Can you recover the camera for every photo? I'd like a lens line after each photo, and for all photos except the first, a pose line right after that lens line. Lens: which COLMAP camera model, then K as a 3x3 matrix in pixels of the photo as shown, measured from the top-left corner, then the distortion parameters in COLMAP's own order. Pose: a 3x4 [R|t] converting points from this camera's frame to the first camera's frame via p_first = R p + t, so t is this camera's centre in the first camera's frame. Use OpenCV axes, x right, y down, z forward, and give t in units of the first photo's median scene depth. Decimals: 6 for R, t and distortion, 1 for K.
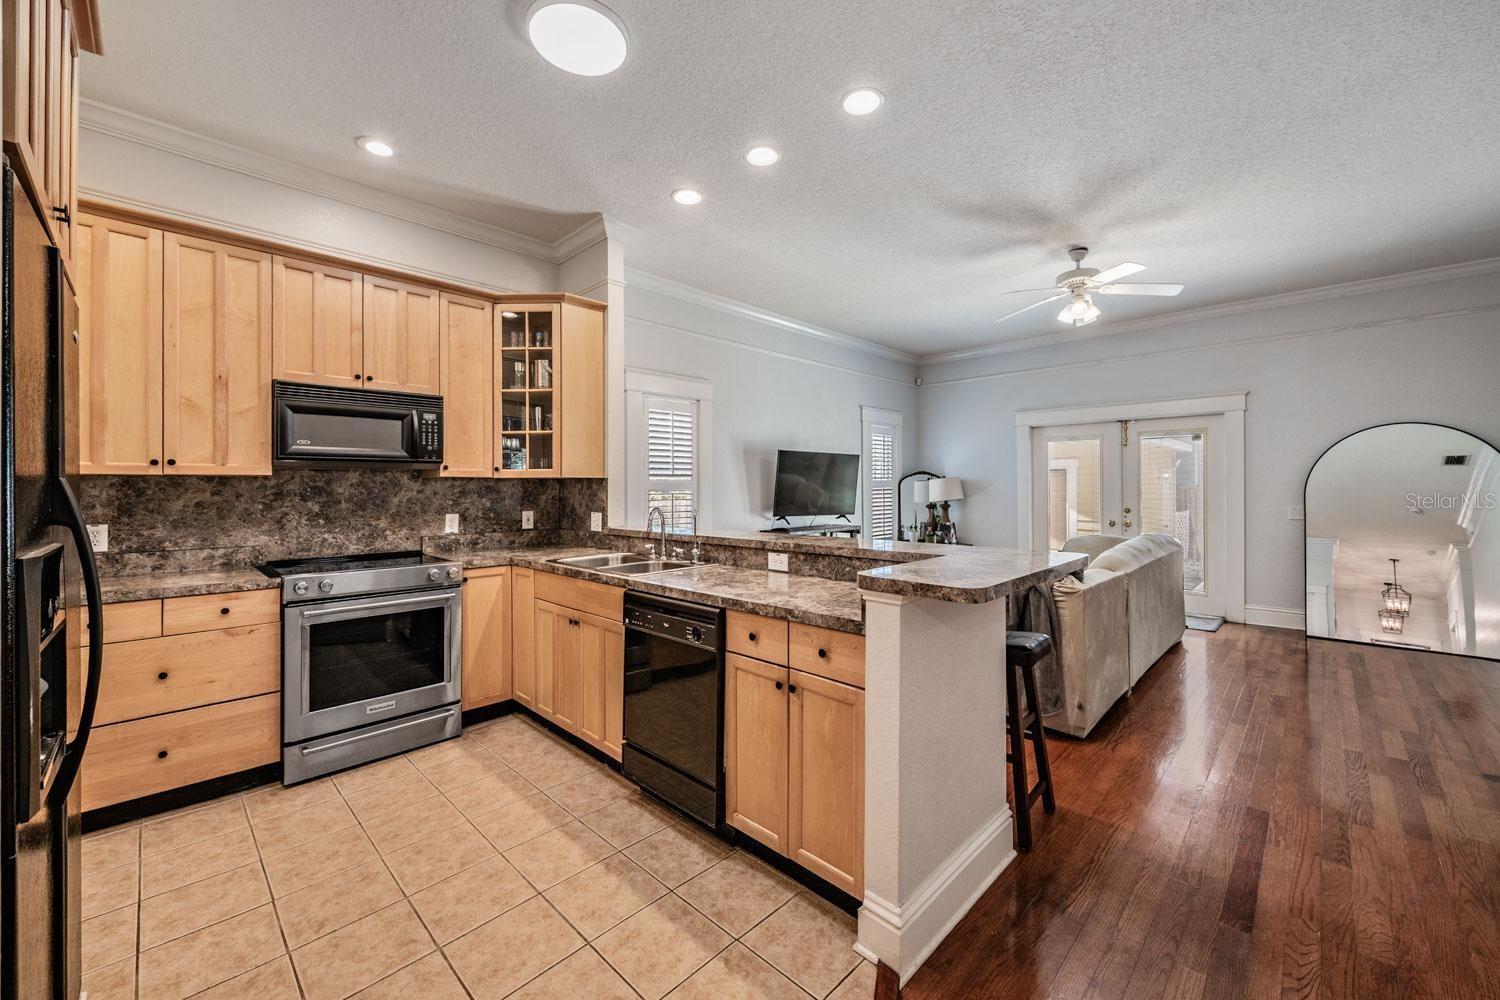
lens RADIAL K [[594.1, 0, 744.5], [0, 594.1, 487.4], [0, 0, 1]] dist [-0.010014, -0.001109]
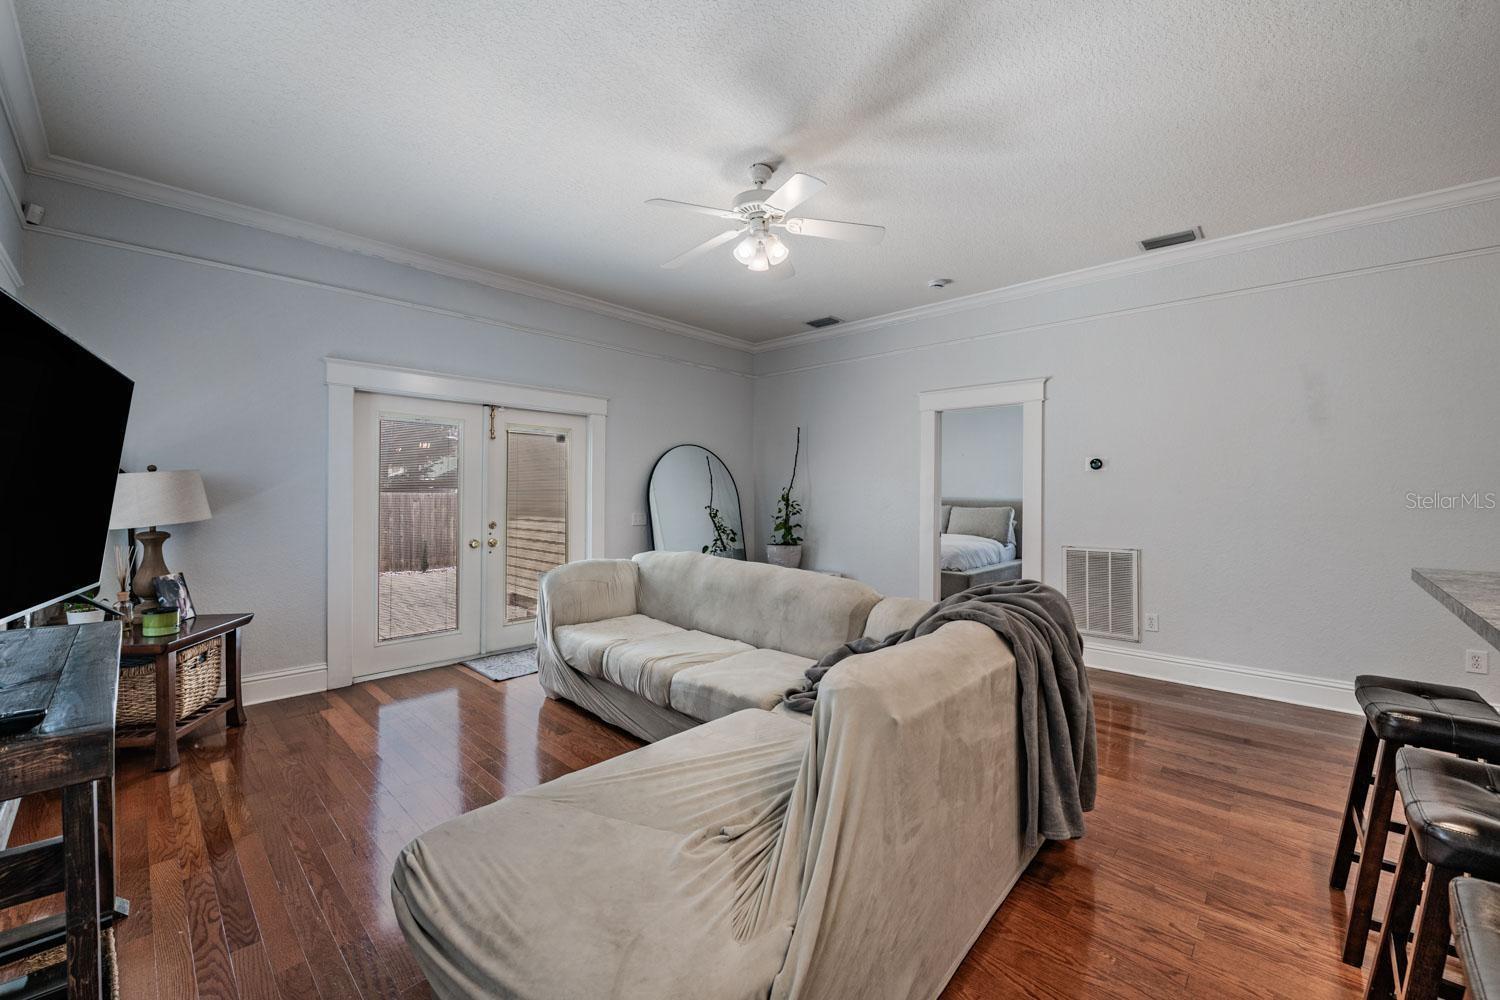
lens RADIAL K [[594.1, 0, 750.9], [0, 594.1, 493.9], [0, 0, 1]] dist [-0.010014, -0.001109]
pose [[-0.017893, 0.005876, 0.999823, -0.188936], [-0.002922, 0.999978, -0.005930, 0.002198], [-0.999836, -0.003028, -0.017876, 1.358164]]
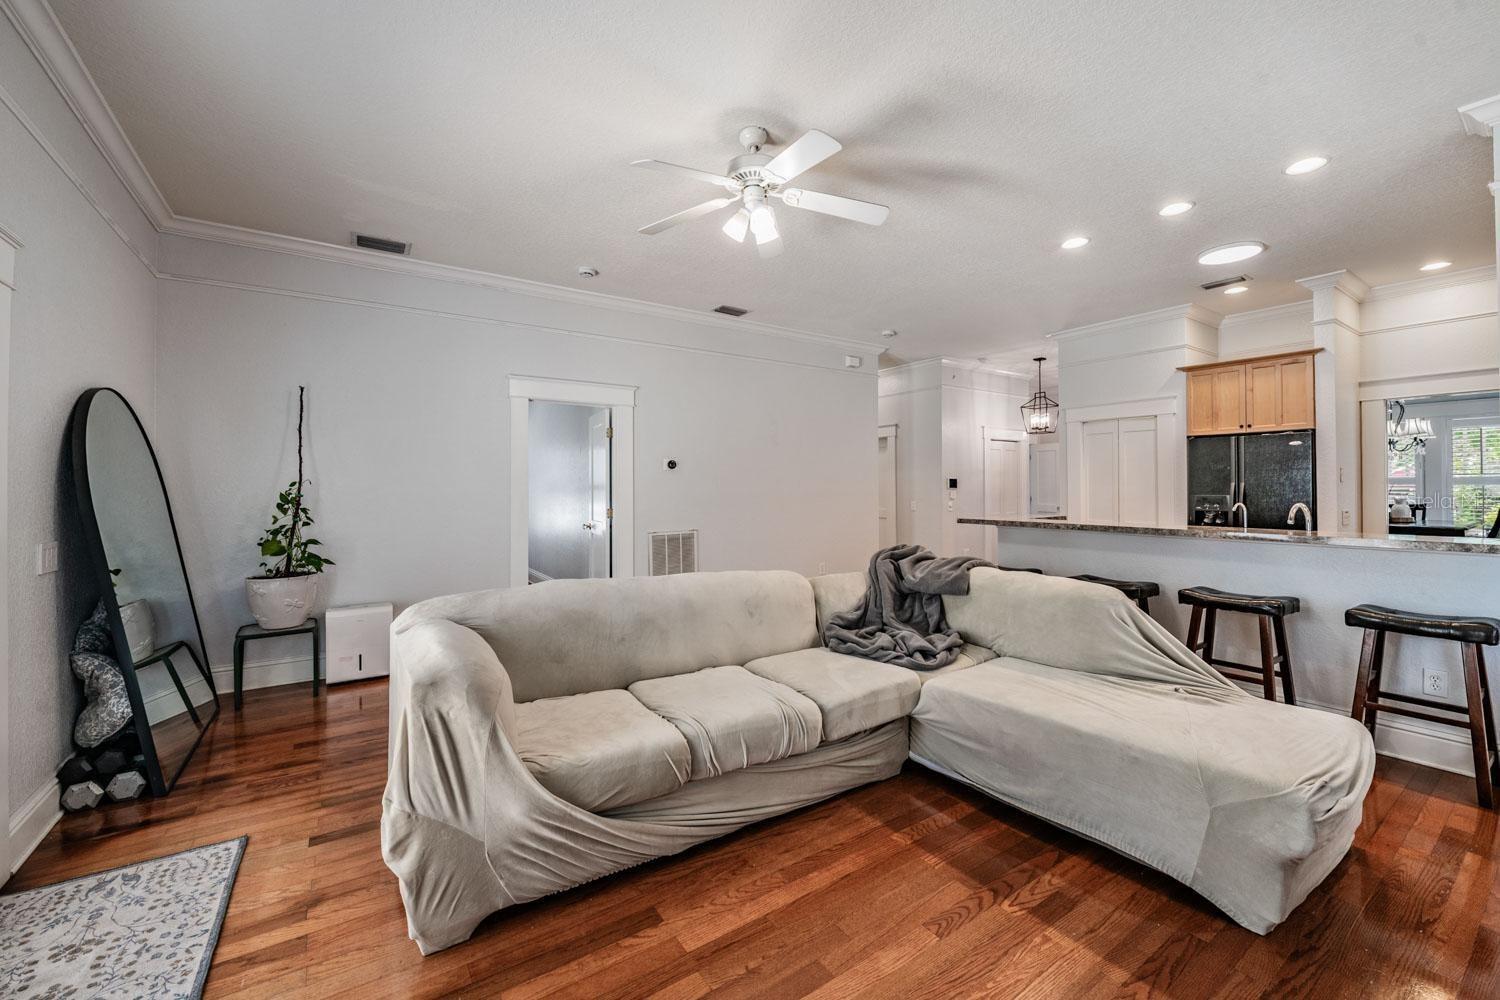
lens RADIAL K [[594.1, 0, 746.8], [0, 594.1, 487.4], [0, 0, 1]] dist [-0.010014, -0.001109]
pose [[-0.979191, 0.011908, 0.202593, 0.614116], [0.011989, 0.999928, -0.000831, -0.006685], [-0.202588, 0.001616, -0.979263, 2.185692]]
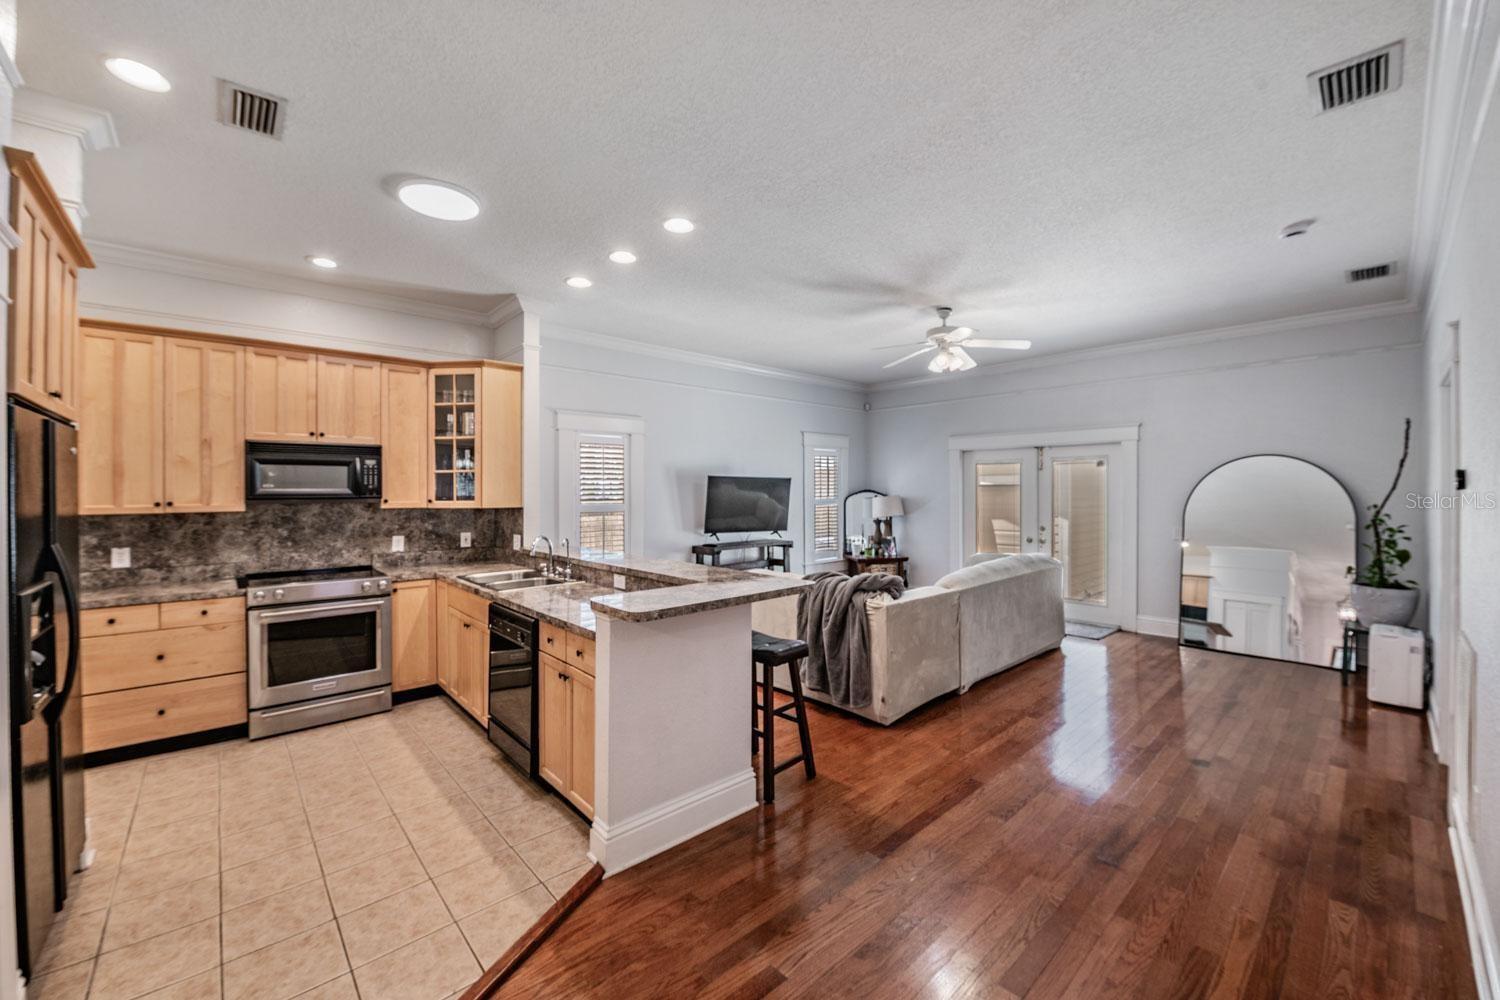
lens RADIAL K [[594.1, 0, 752.2], [0, 594.1, 492.7], [0, 0, 1]] dist [-0.010014, -0.001109]
pose [[0.998775, 0.003769, -0.049338, 0.353757], [-0.003610, 0.999988, 0.003302, -0.060783], [0.049350, -0.003119, 0.998777, -0.234046]]
